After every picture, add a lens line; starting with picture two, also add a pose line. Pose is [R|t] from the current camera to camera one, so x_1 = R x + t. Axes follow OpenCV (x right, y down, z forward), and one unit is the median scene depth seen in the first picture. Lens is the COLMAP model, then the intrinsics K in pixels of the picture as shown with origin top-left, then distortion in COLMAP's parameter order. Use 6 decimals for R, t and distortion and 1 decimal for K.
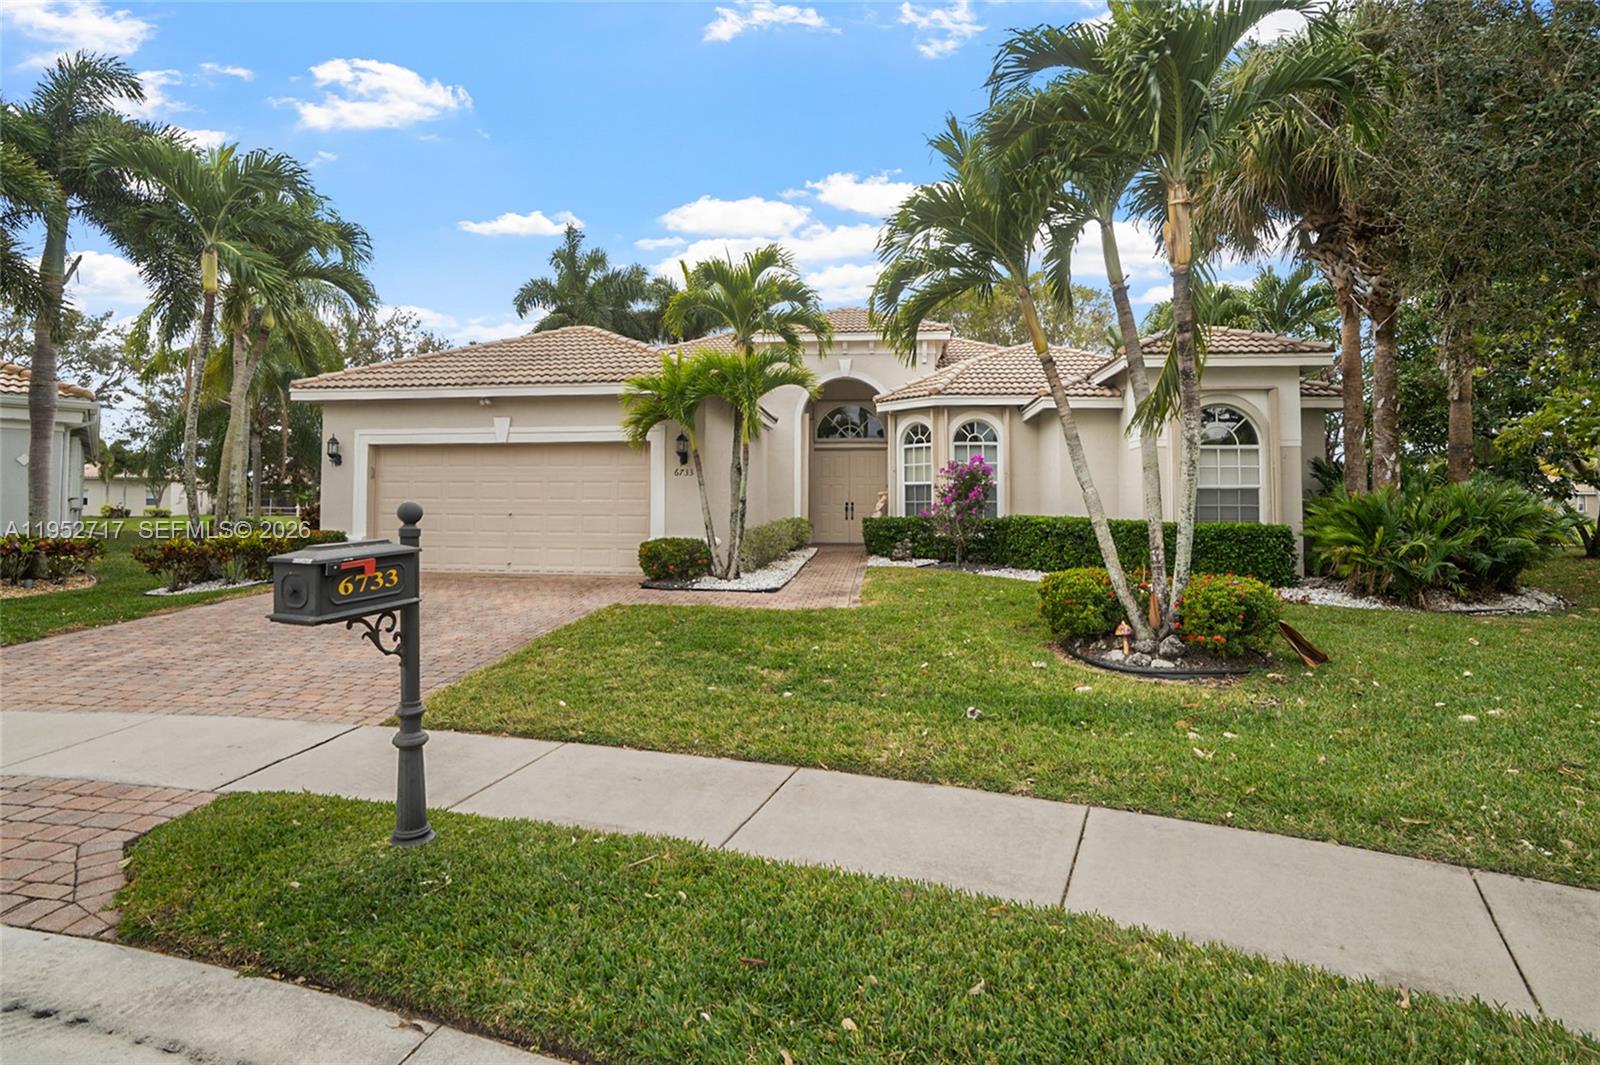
lens RADIAL K [[753.1, 0, 799.8], [0, 753.1, 506.3], [0, 0, 1]] dist [-0.043730, 0.000043]
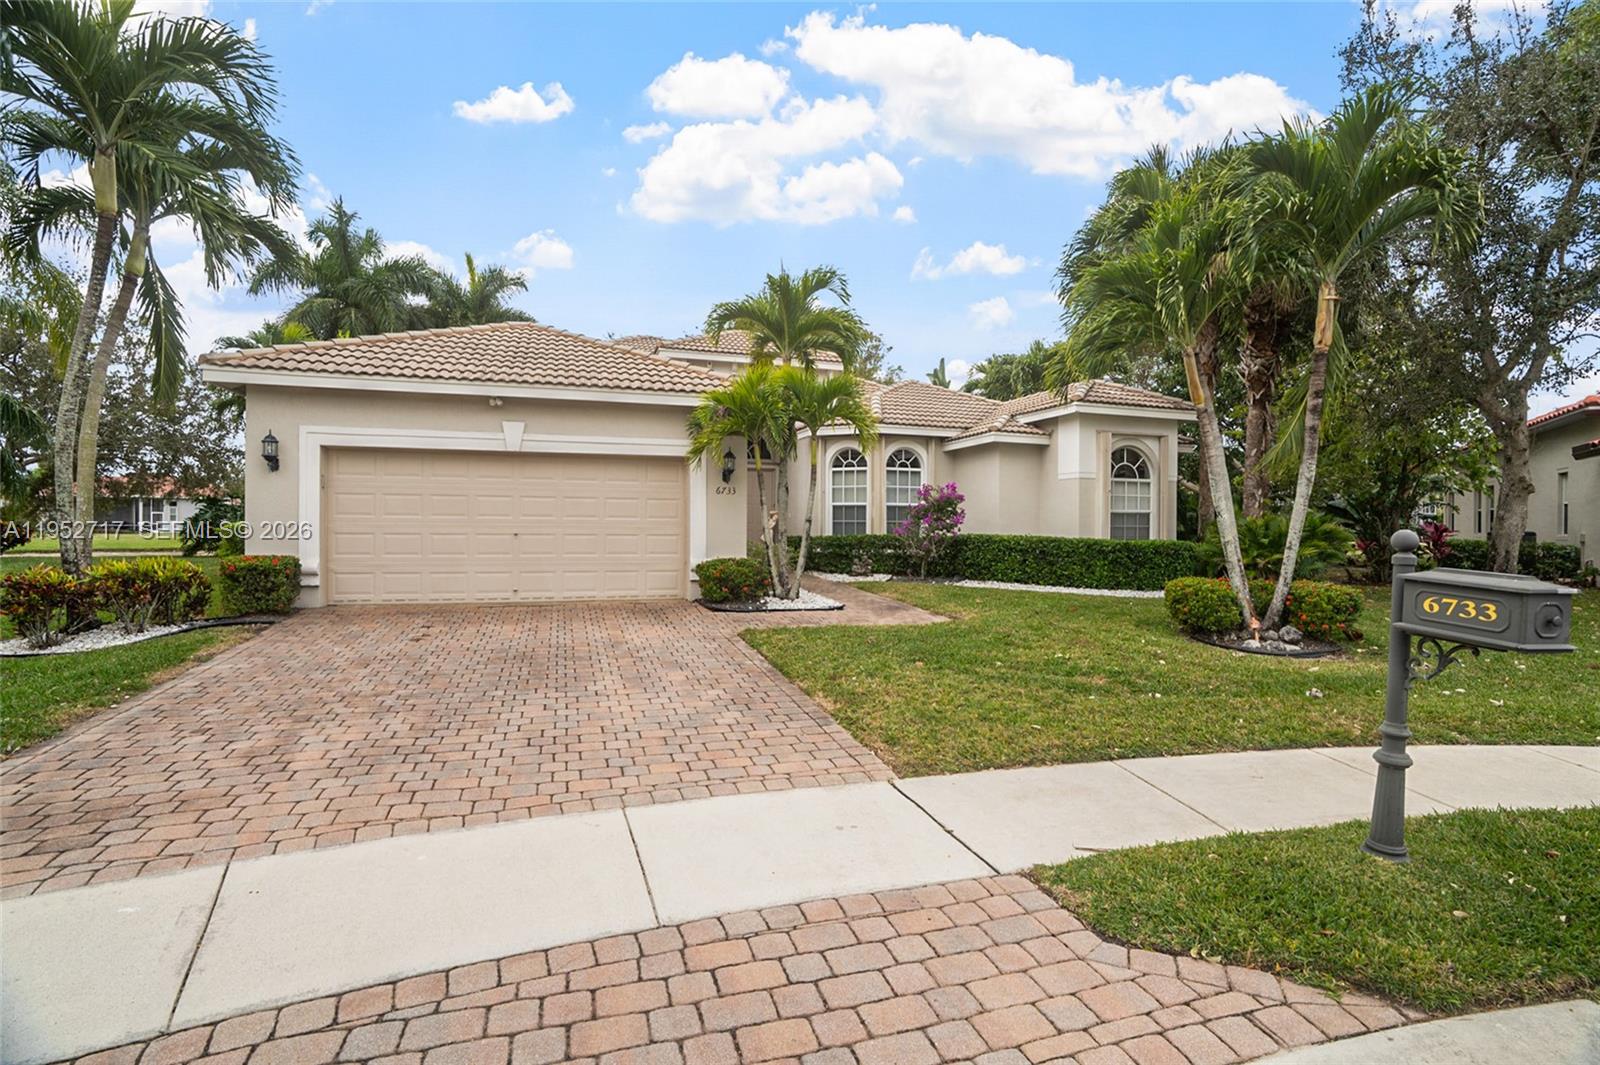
lens RADIAL K [[716.4, 0, 800.0], [0, 716.4, 532.5], [0, 0, 1]] dist [-0.043718, -0.000025]
pose [[0.914794, -0.000828, 0.403921, -0.425310], [-0.004233, 0.999923, 0.011637, -0.001928], [-0.403899, -0.012356, 0.914720, 0.113562]]
